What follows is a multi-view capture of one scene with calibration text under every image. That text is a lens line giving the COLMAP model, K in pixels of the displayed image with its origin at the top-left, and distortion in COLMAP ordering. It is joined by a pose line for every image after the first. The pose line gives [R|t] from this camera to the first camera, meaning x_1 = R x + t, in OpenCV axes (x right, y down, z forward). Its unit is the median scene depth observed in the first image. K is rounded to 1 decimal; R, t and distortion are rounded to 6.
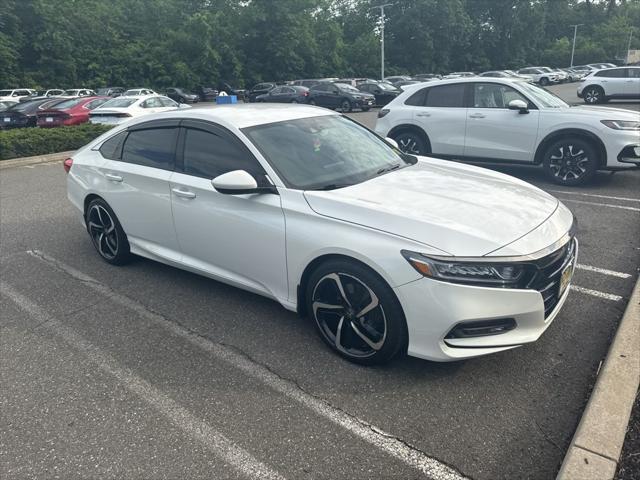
lens RADIAL K [[452.3, 0, 325.8], [0, 452.3, 237.3], [0, 0, 1]] dist [0.022939, -0.028323]
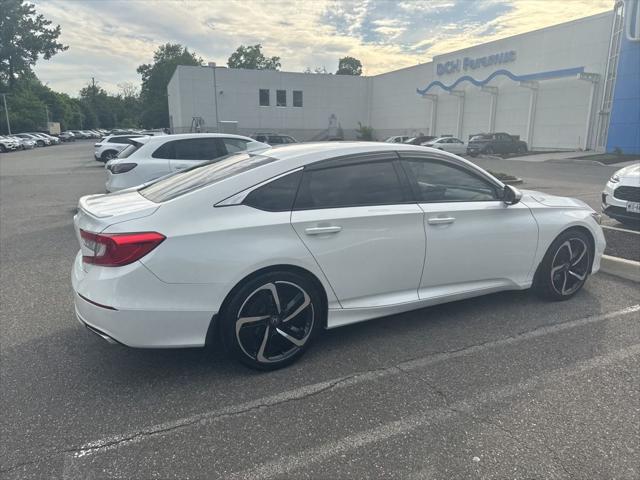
lens RADIAL K [[449.4, 0, 321.4], [0, 449.4, 238.5], [0, 0, 1]] dist [0.029662, -0.037872]
pose [[0.420617, -0.157177, 0.893519, -1.092378], [0.281297, 0.958935, 0.036266, -0.141752], [-0.862527, 0.236091, 0.447558, 0.658076]]
